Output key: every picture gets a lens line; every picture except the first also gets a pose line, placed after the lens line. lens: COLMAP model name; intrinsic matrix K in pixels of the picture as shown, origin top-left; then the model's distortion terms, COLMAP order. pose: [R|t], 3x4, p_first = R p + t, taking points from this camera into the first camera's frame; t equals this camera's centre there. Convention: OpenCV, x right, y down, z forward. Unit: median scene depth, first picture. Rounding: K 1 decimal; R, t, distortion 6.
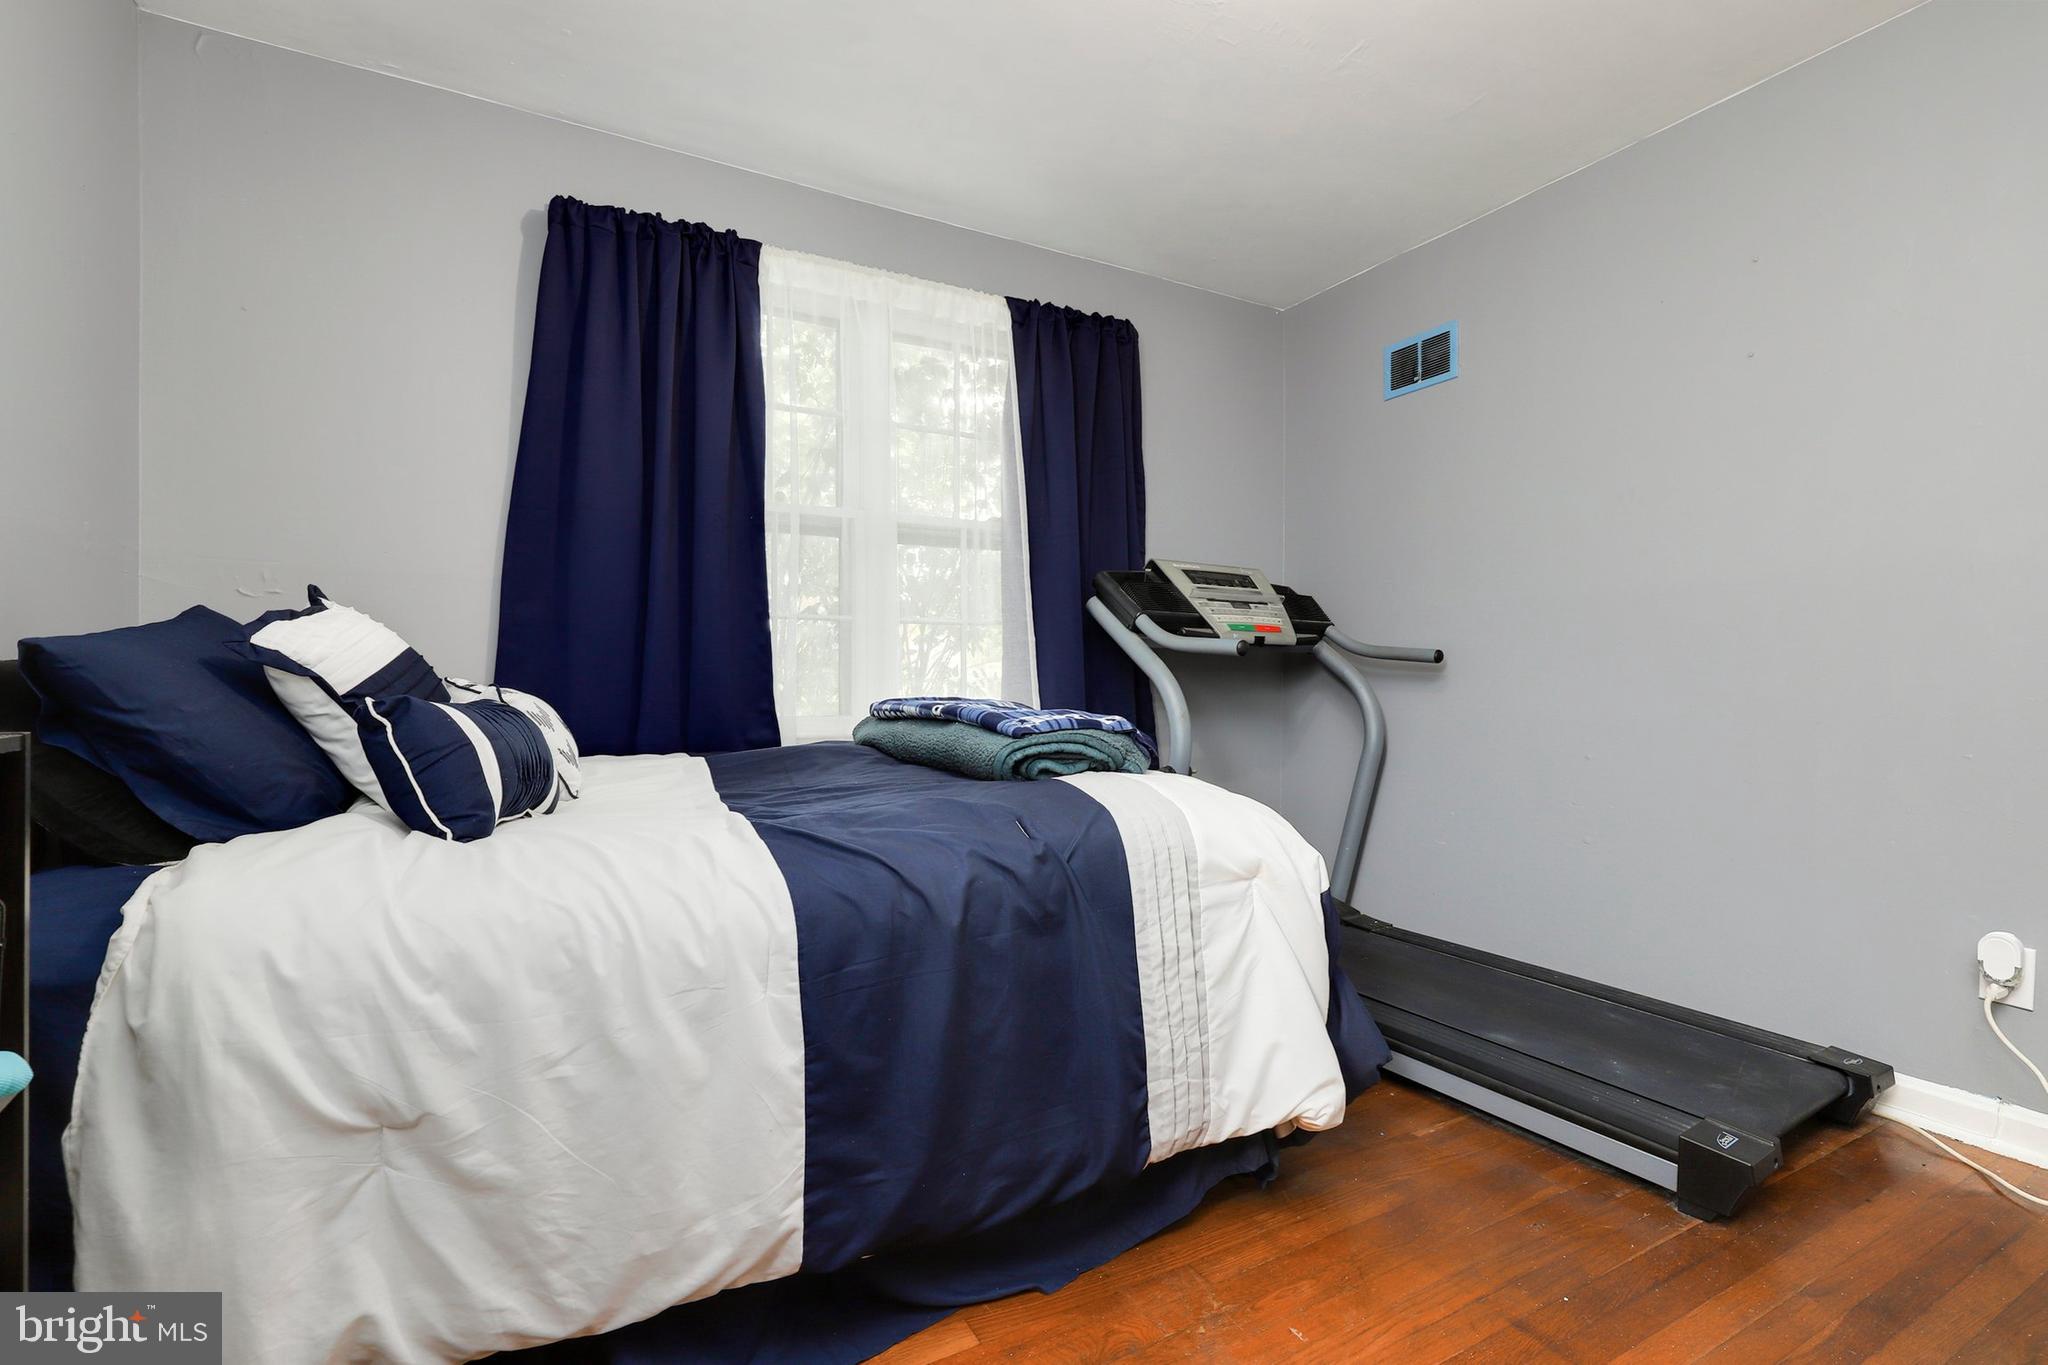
lens RADIAL K [[900.9, 0, 1024.0], [0, 900.9, 682.5], [0, 0, 1]] dist [0.000864, 0.000010]
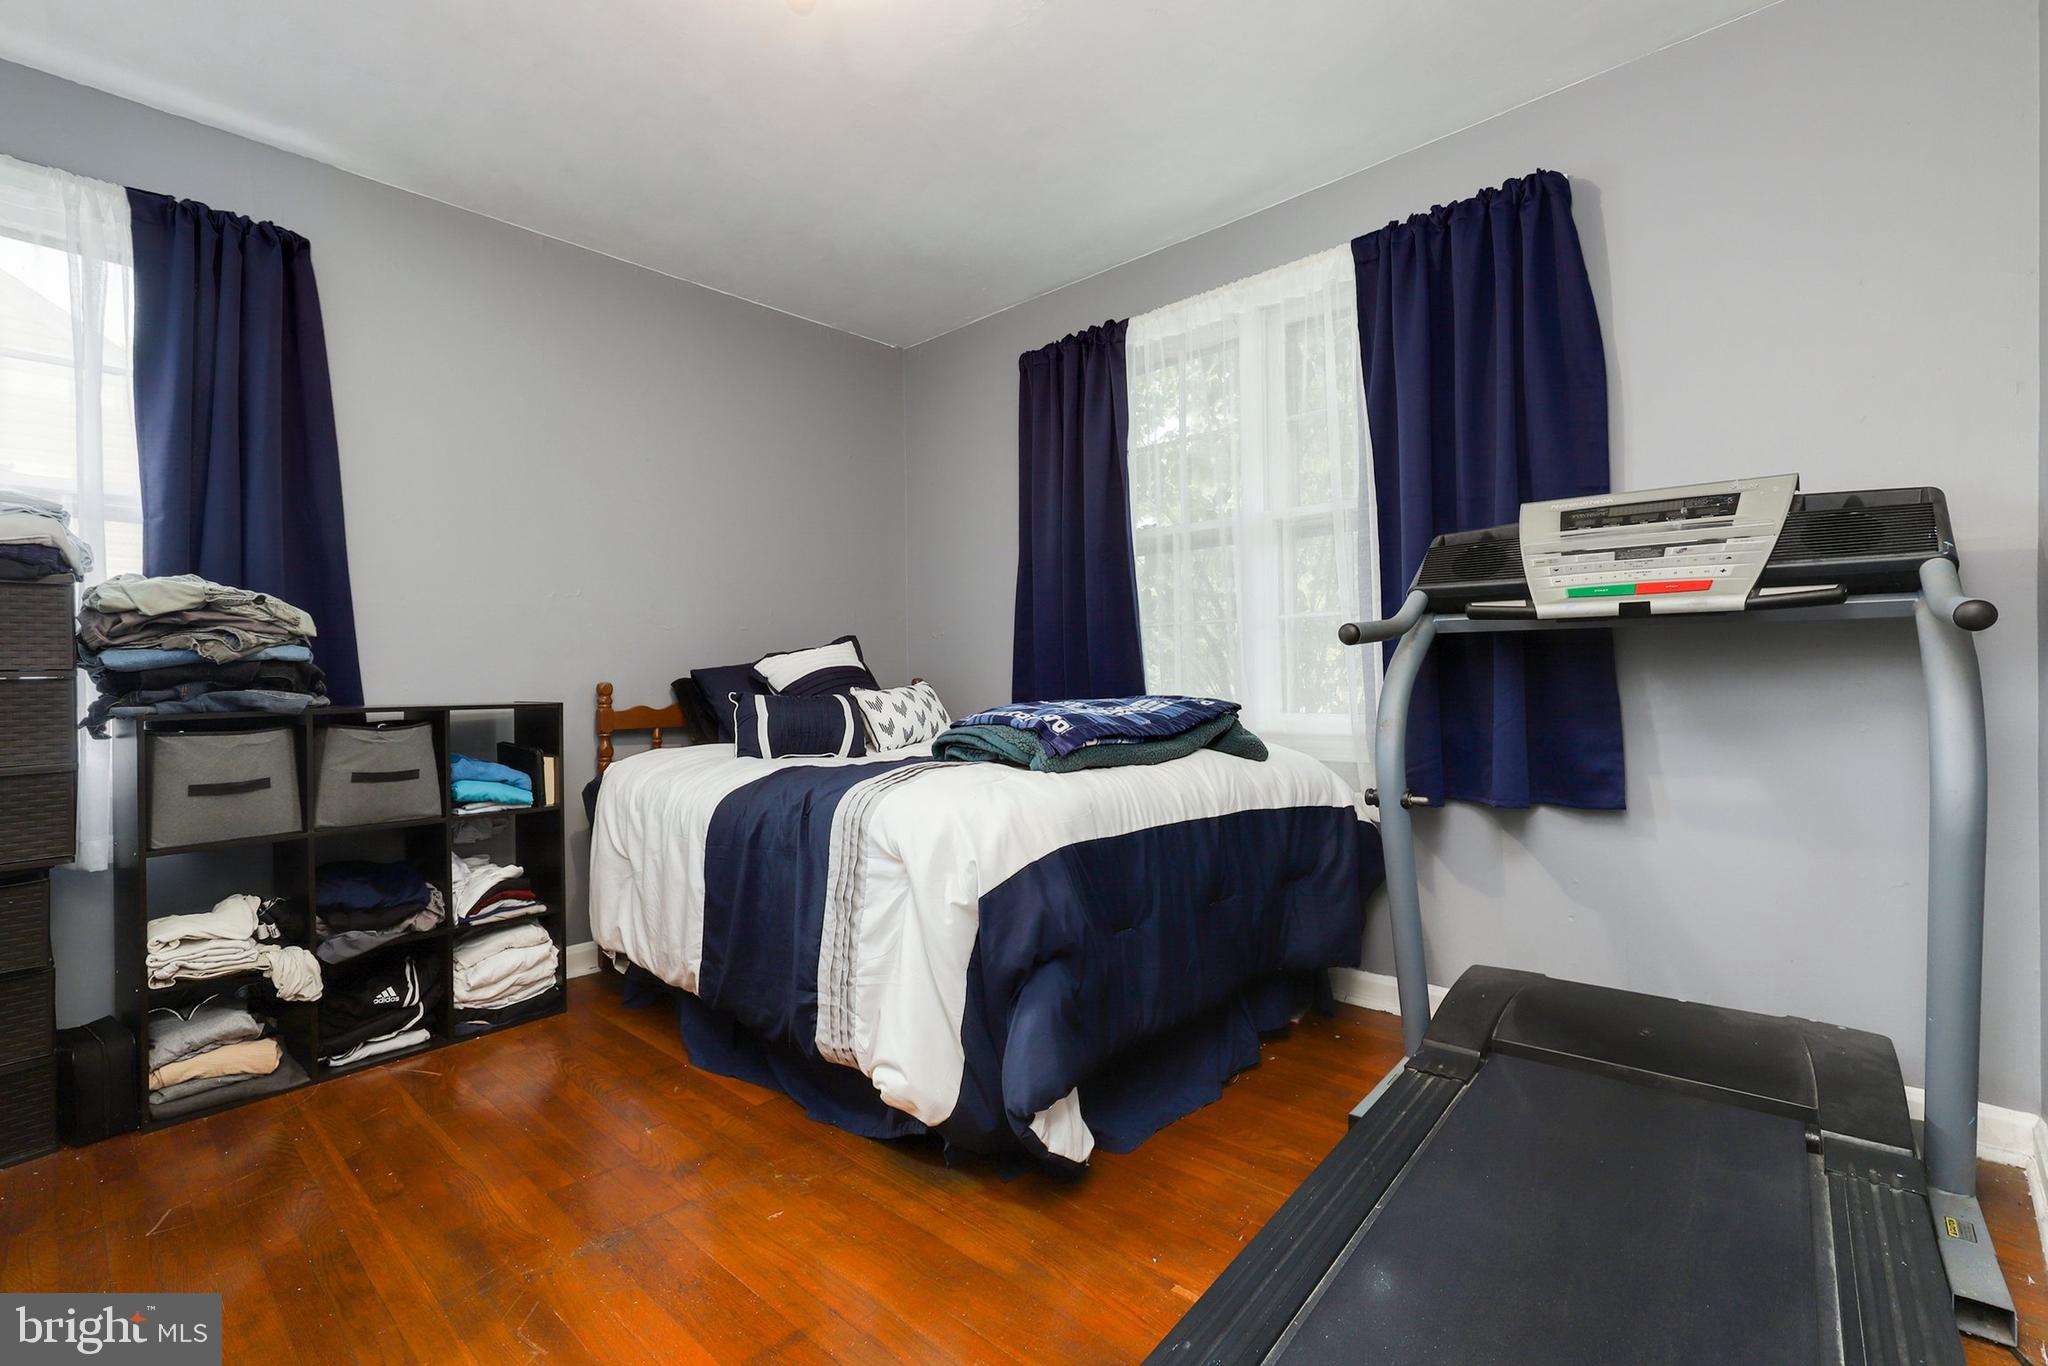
lens RADIAL K [[921.7, 0, 1033.7], [0, 921.7, 683.9], [0, 0, 1]] dist [0.000991, -0.000136]
pose [[0.325303, -0.004280, -0.945600, 1.141851], [0.005858, 0.999980, -0.002510, 0.004075], [0.945592, -0.004723, 0.325322, 0.657568]]
